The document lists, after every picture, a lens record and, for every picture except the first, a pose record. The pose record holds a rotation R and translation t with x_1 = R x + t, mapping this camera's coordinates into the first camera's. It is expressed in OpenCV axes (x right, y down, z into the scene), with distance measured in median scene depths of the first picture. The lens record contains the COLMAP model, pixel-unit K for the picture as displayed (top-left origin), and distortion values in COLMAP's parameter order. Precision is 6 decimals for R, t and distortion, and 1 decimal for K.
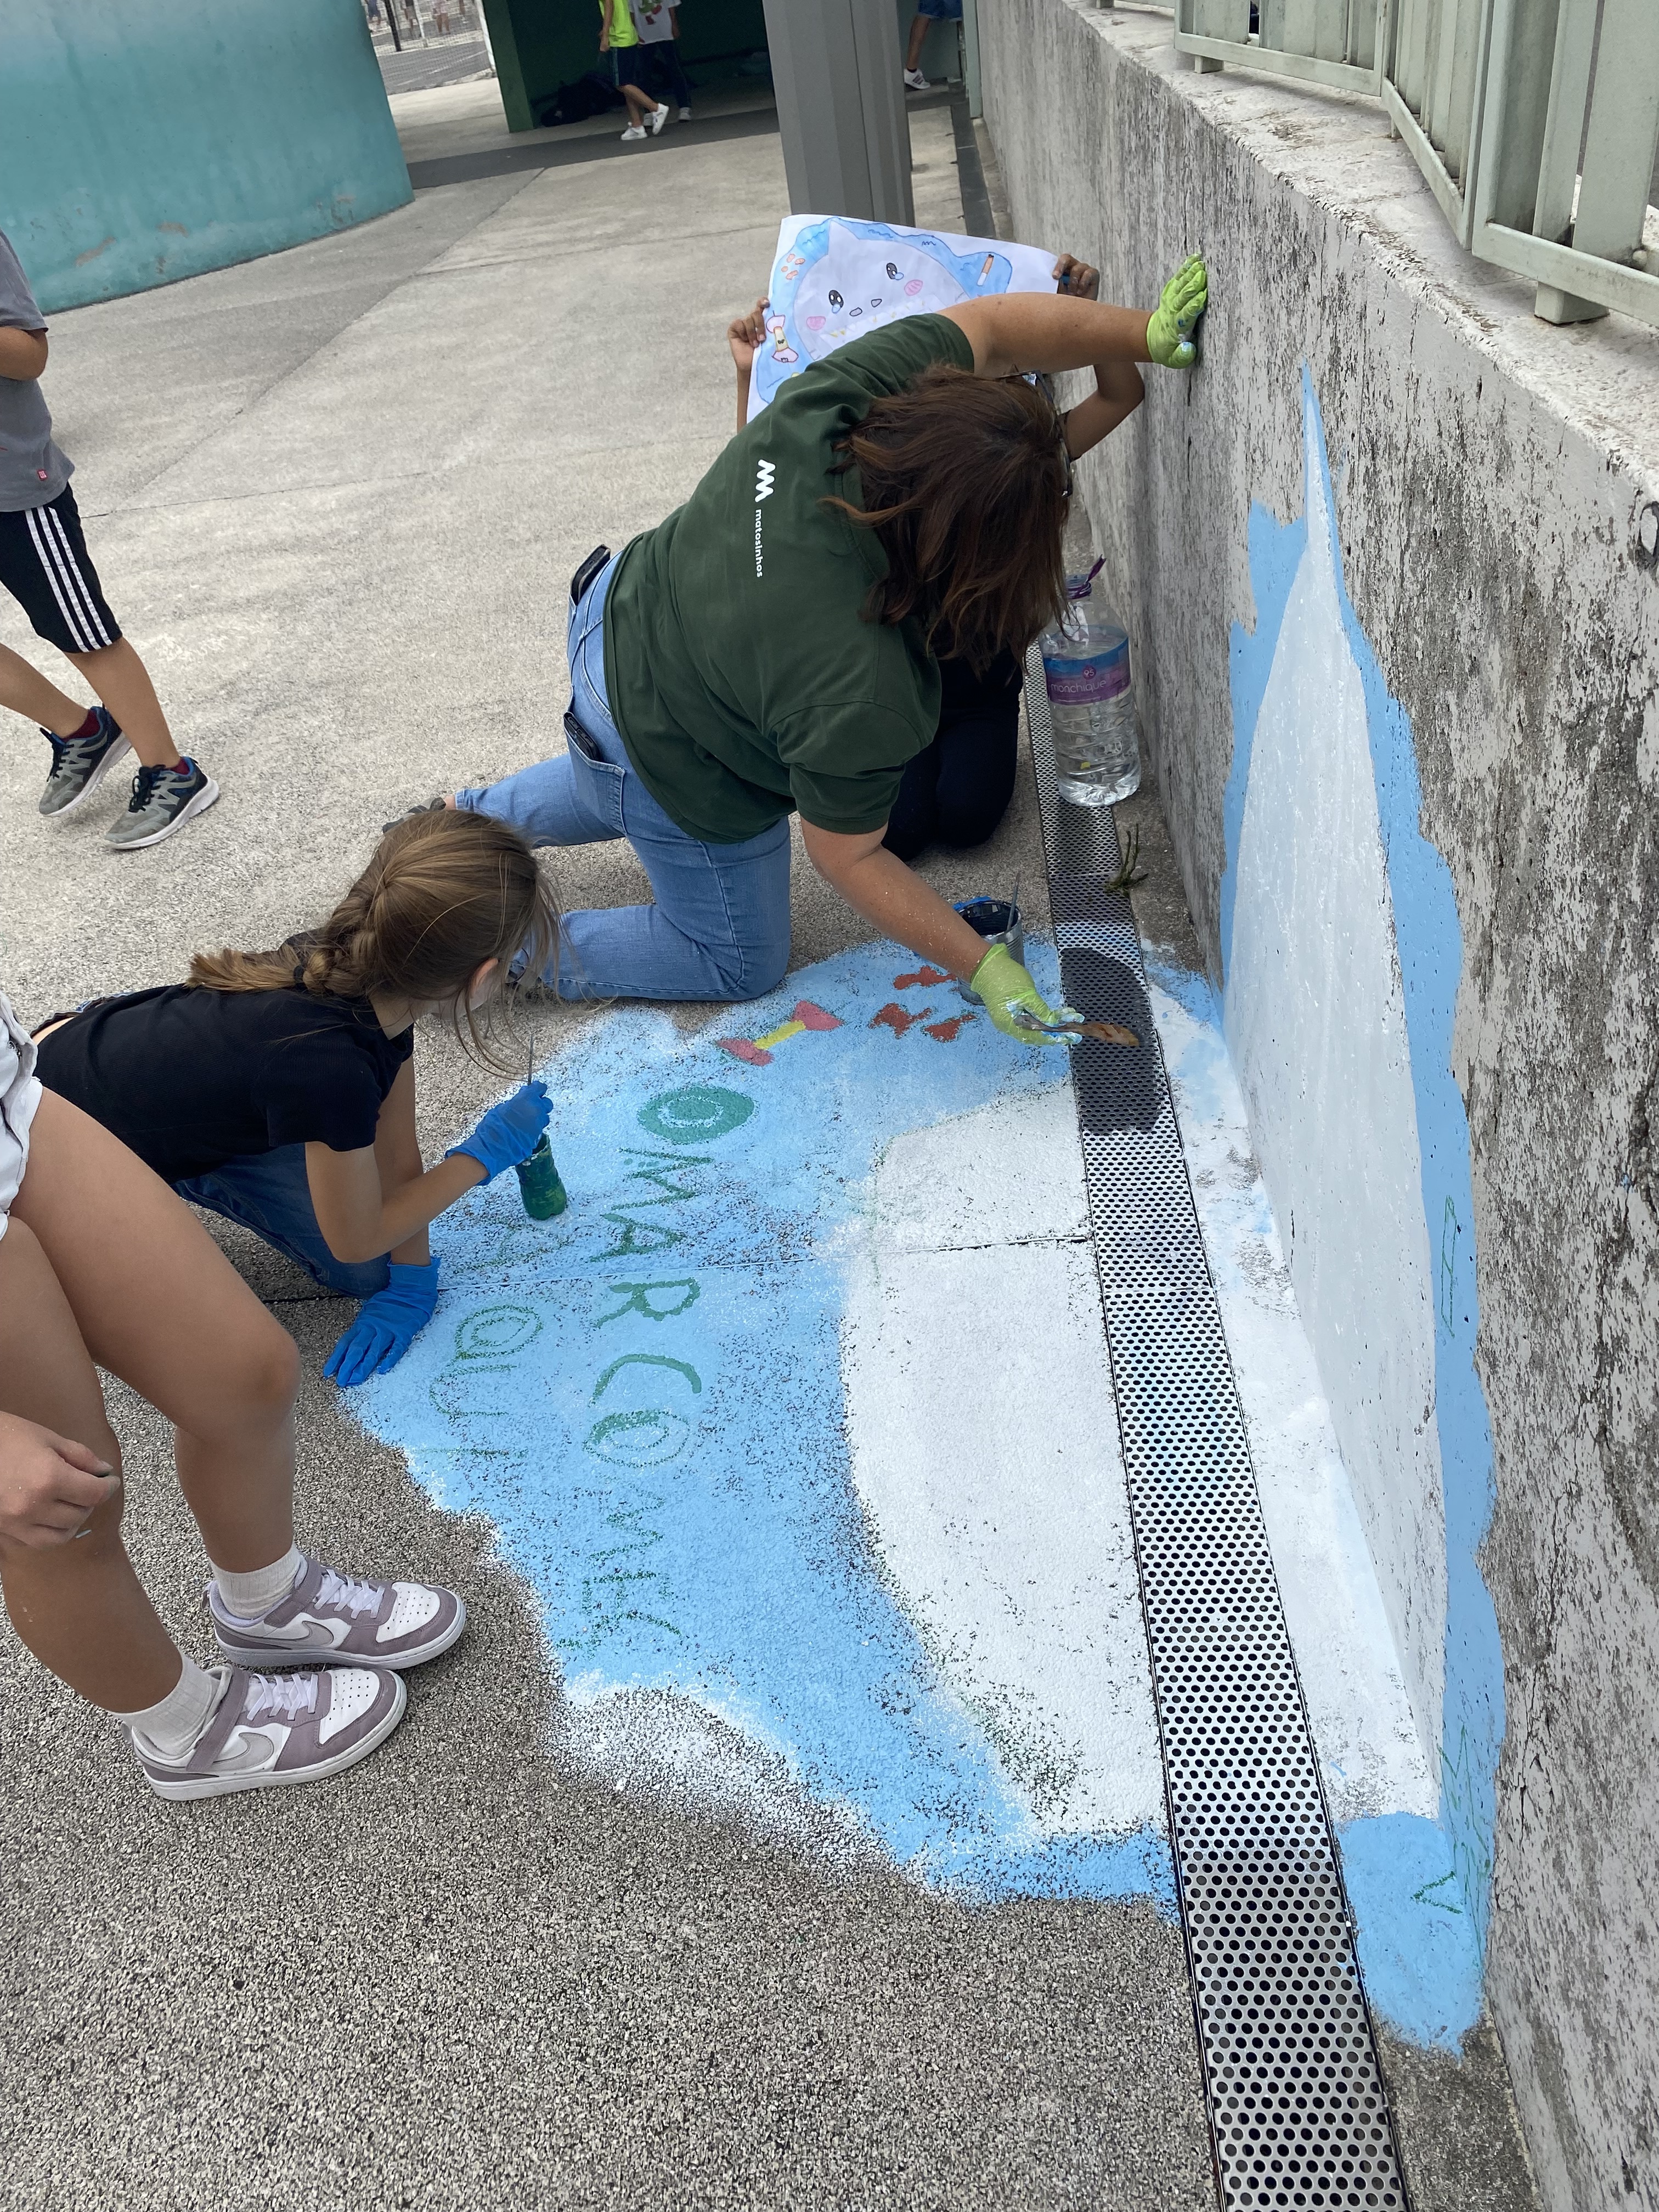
lens RADIAL K [[1687.3, 0, 829.5], [0, 1687.3, 1106.0], [0, 0, 1]] dist [0.013461, -0.006544]
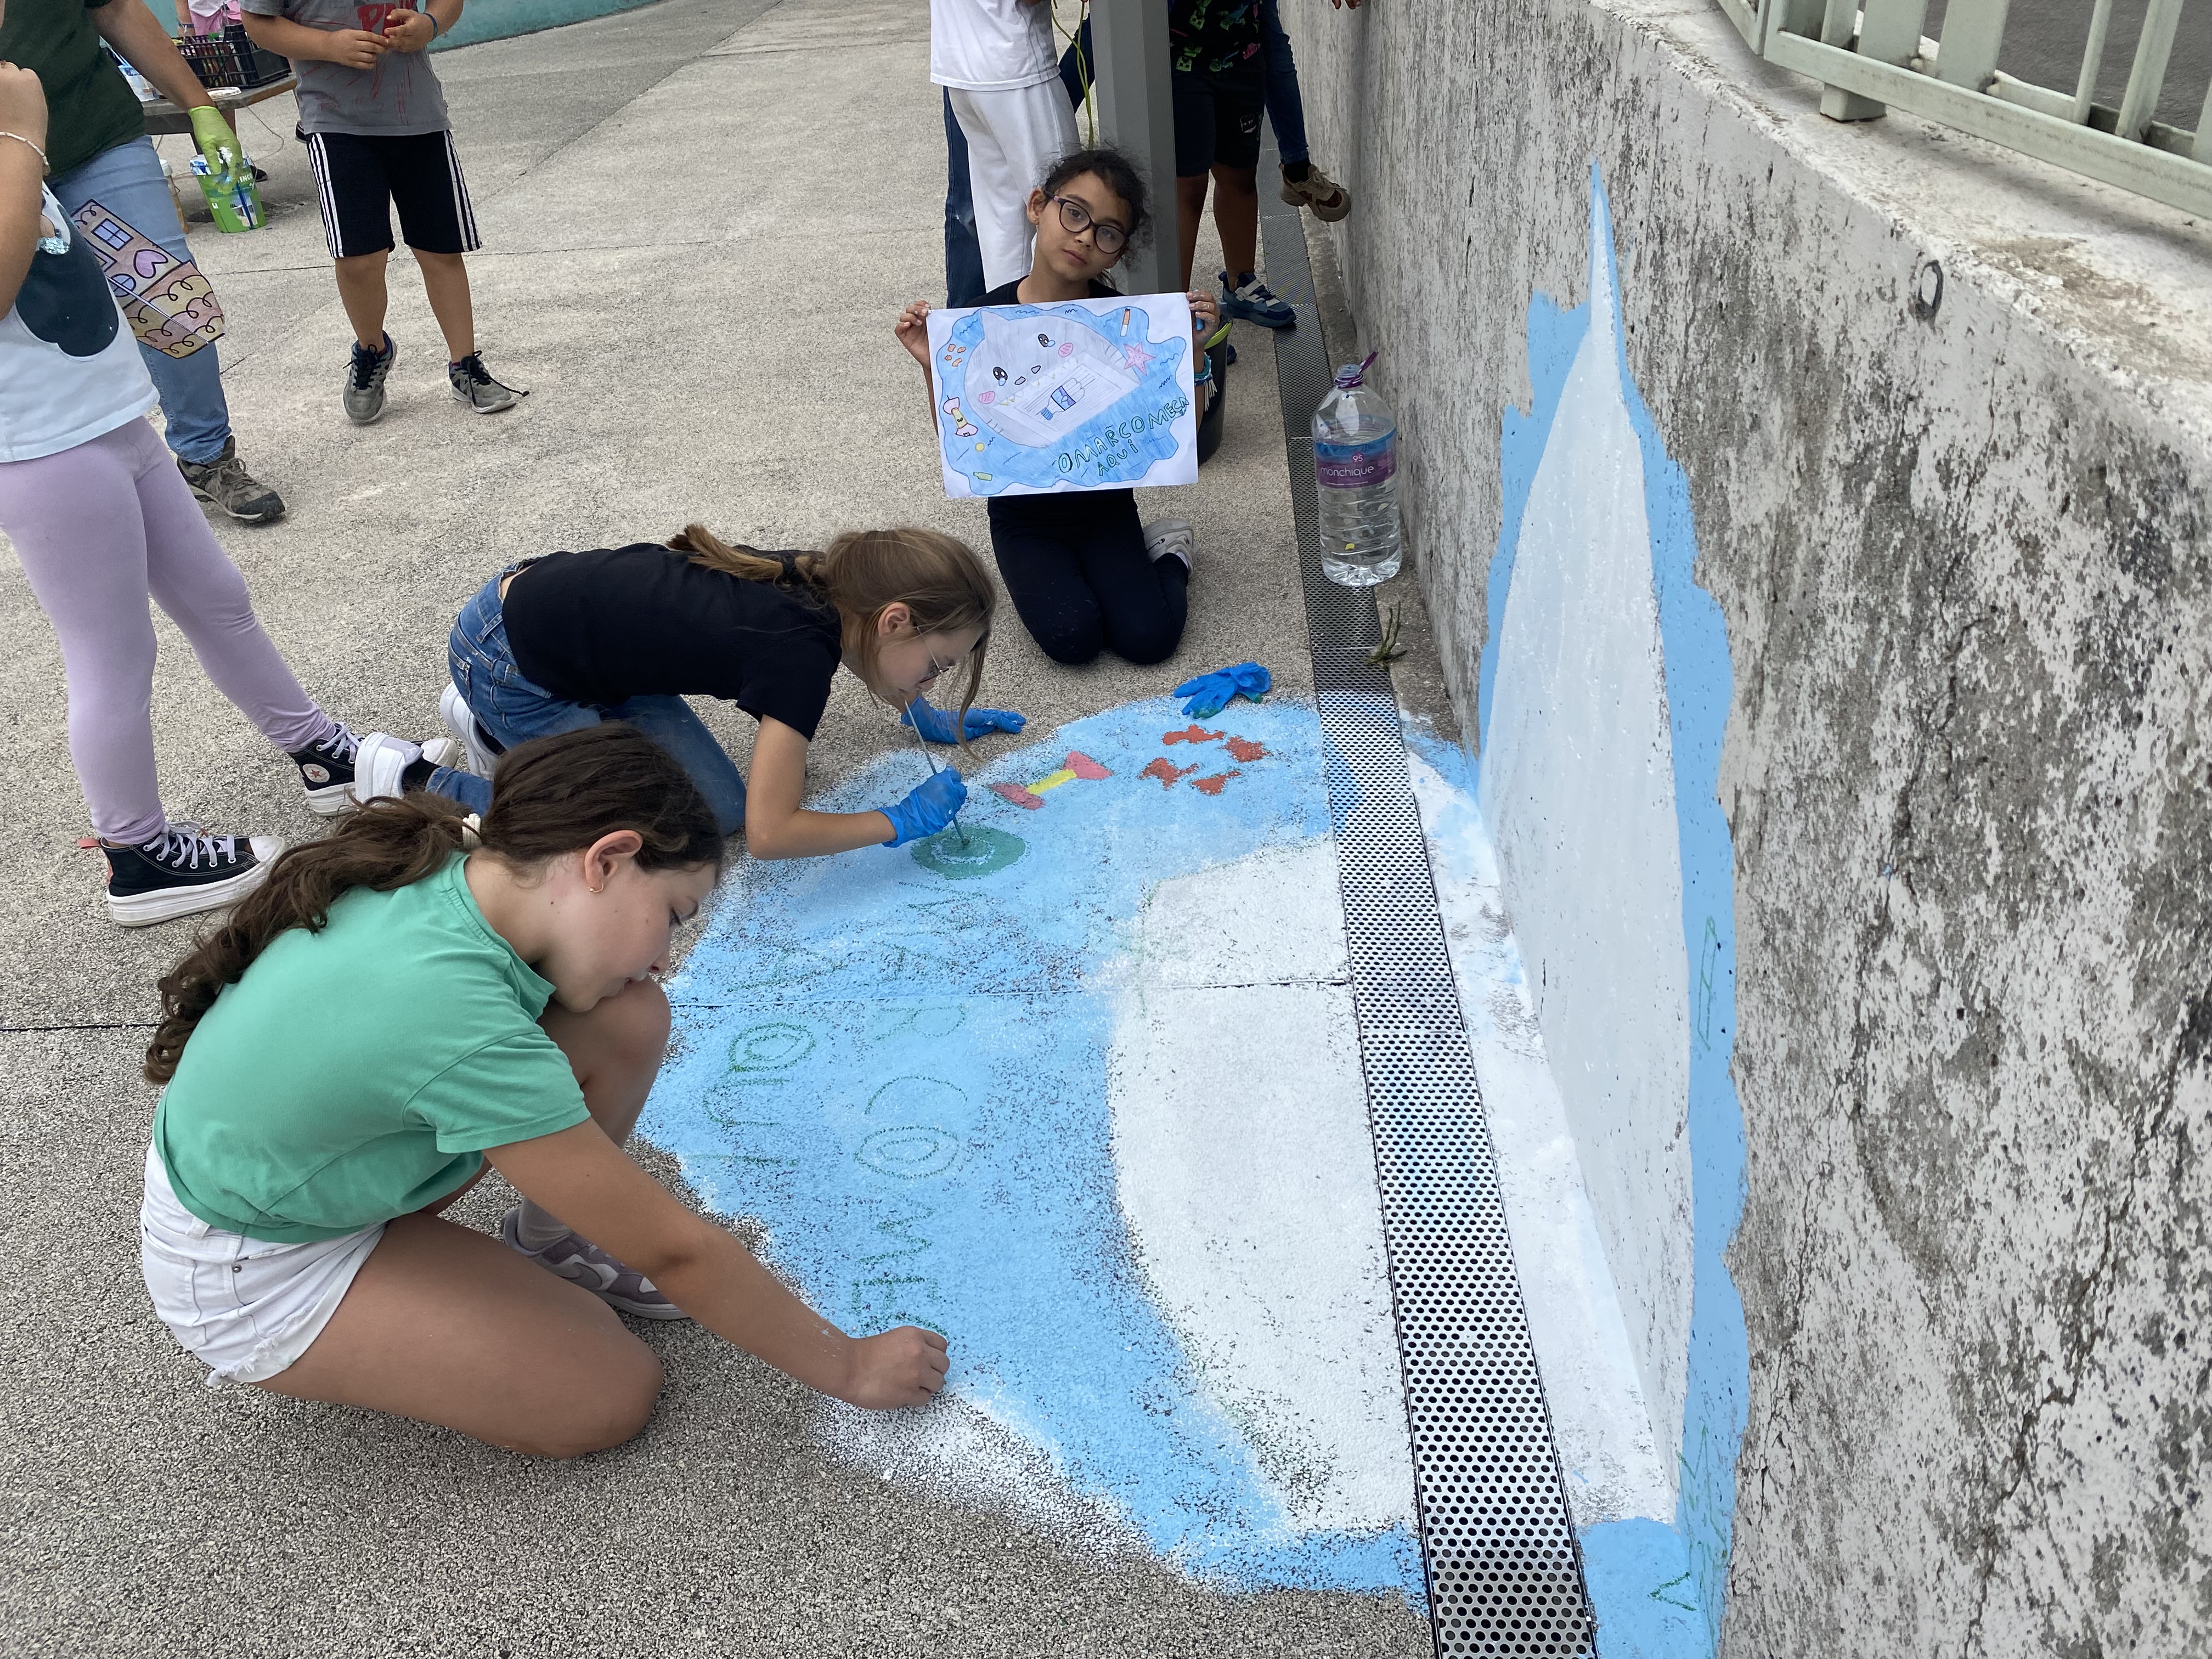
lens RADIAL K [[1687.3, 0, 1121.7], [0, 1687.3, 826.9], [0, 0, 1]] dist [0.013461, -0.006544]
pose [[0.997910, 0.049547, 0.041473, -0.046991], [-0.047518, 0.997690, -0.048551, 0.056036], [-0.043783, 0.046479, 0.997959, -0.052233]]
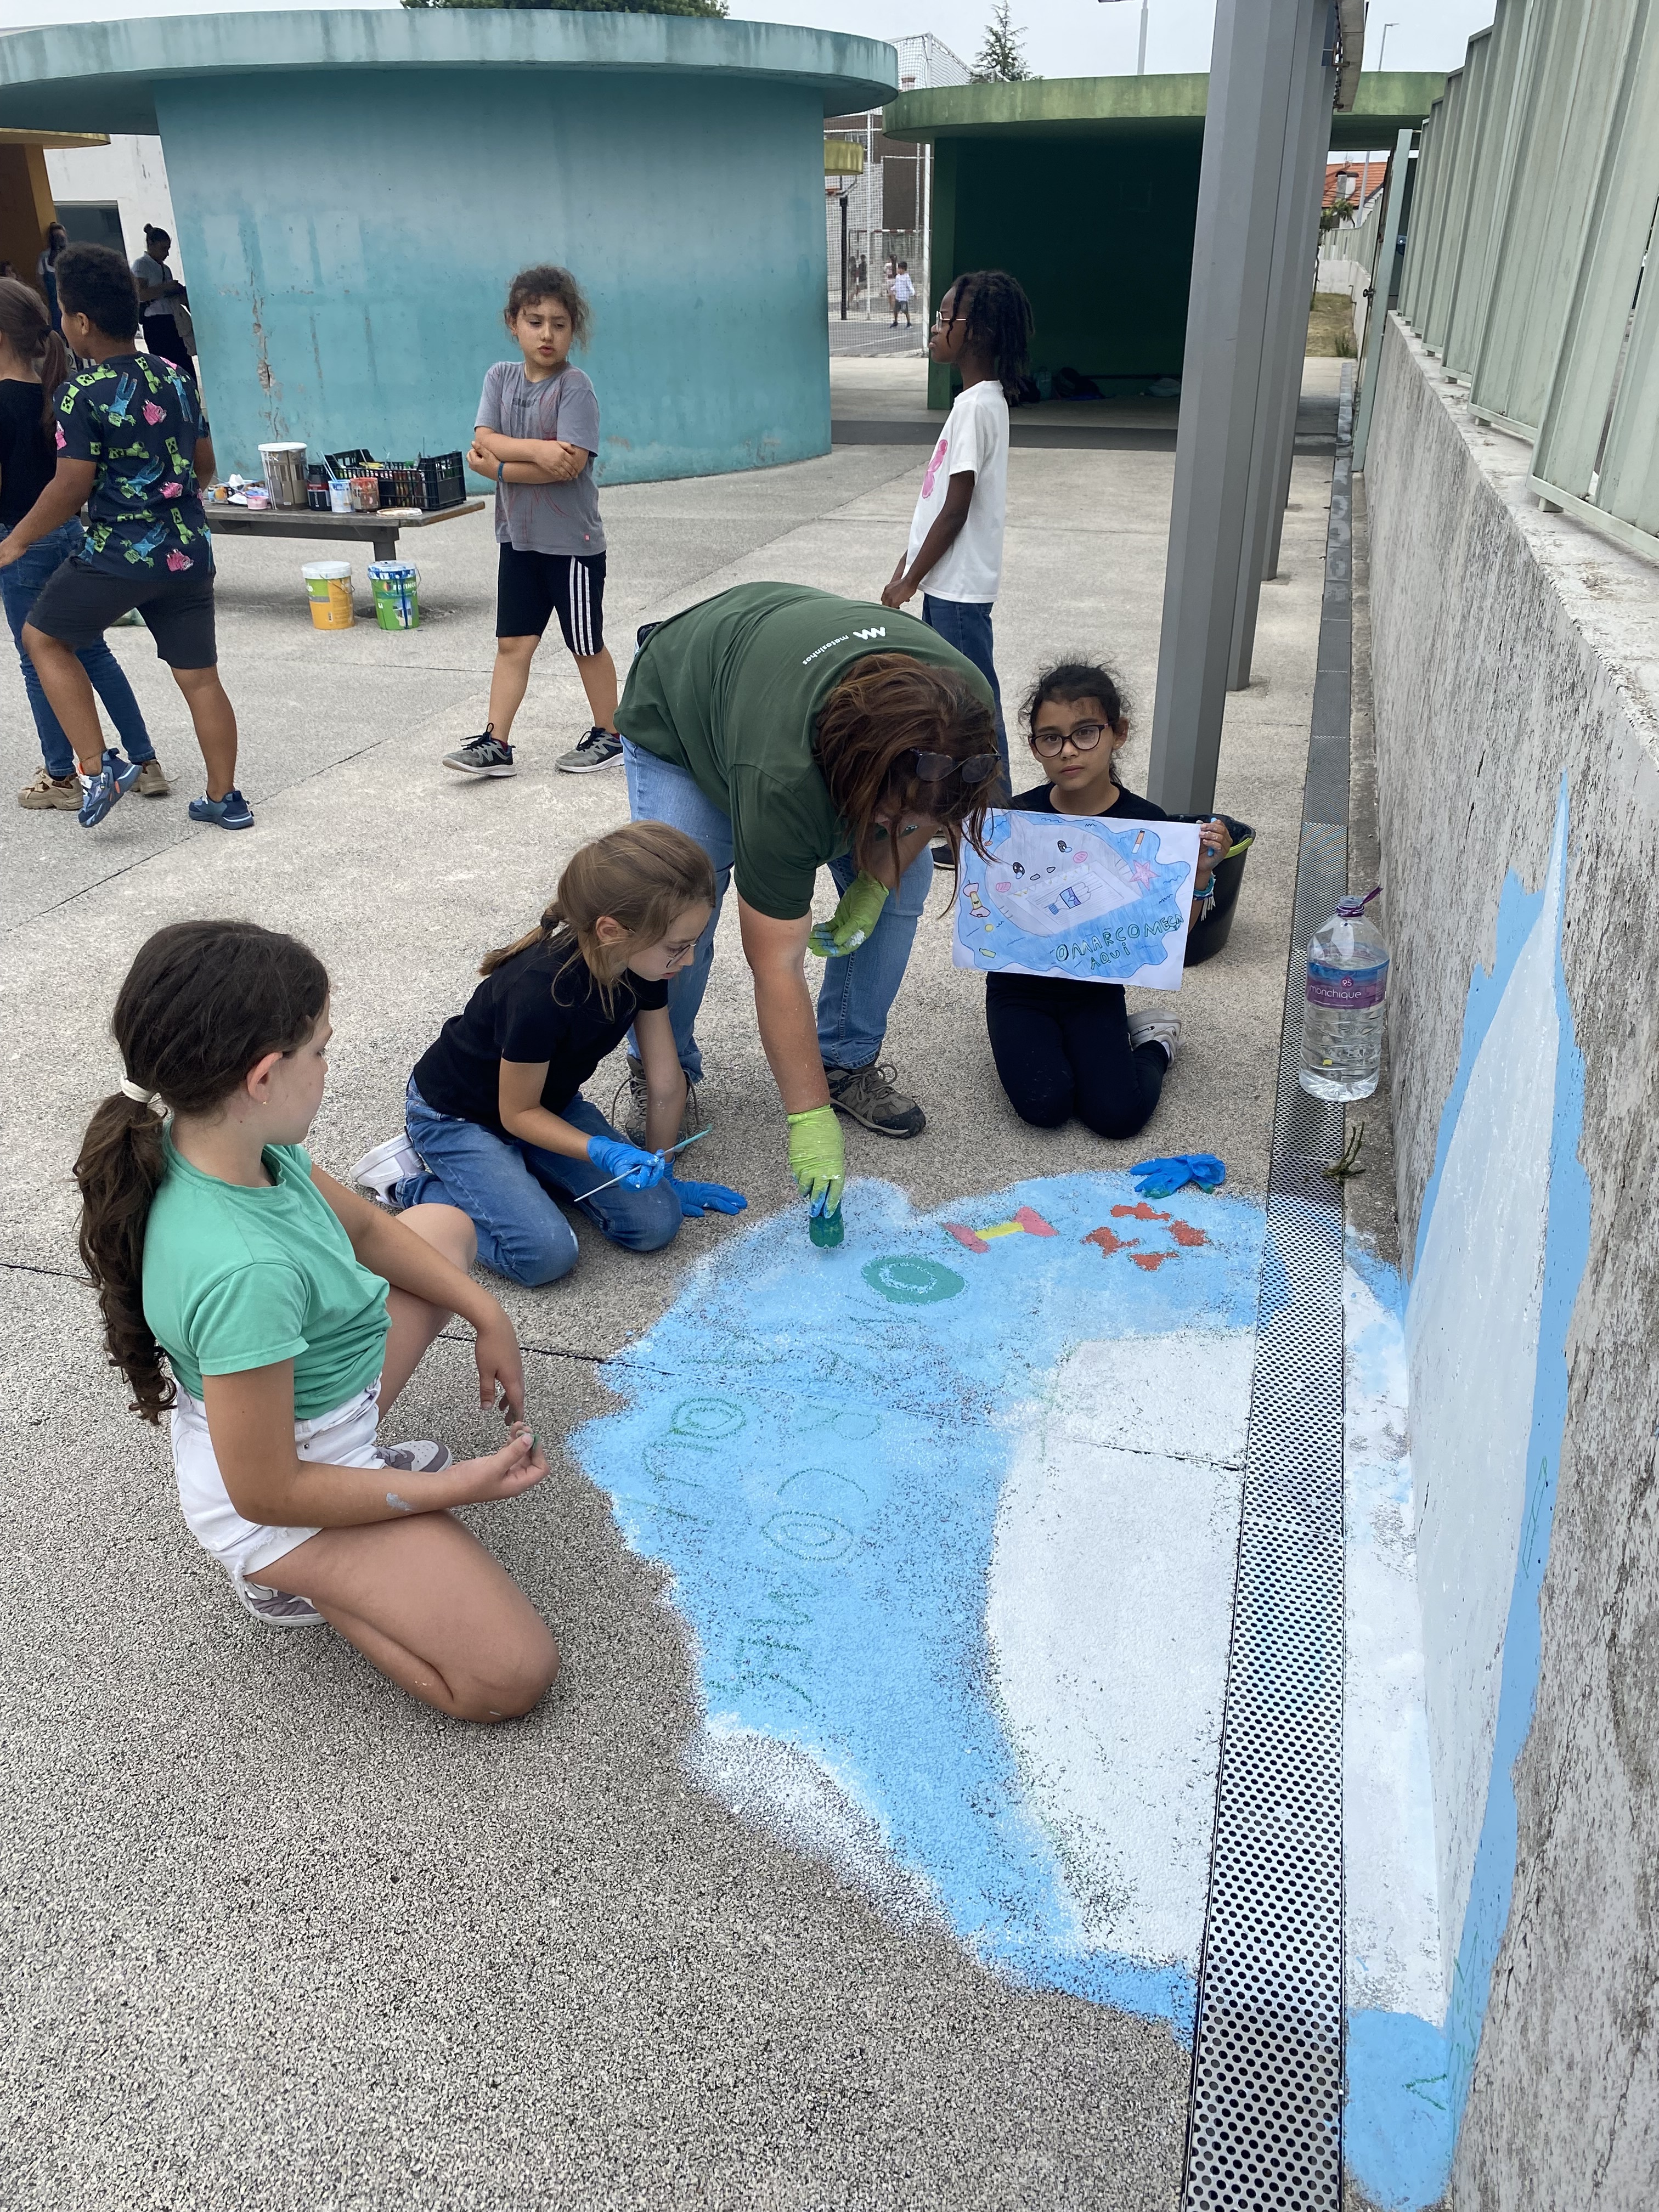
lens RADIAL K [[1707.2, 0, 828.7], [0, 1707.2, 1116.6], [0, 0, 1]] dist [0.008773, 0.006766]
pose [[0.966286, 0.220481, -0.132967, -0.011861], [-0.235850, 0.965125, -0.113612, 0.065787], [0.103280, 0.141142, 0.984587, -0.231354]]
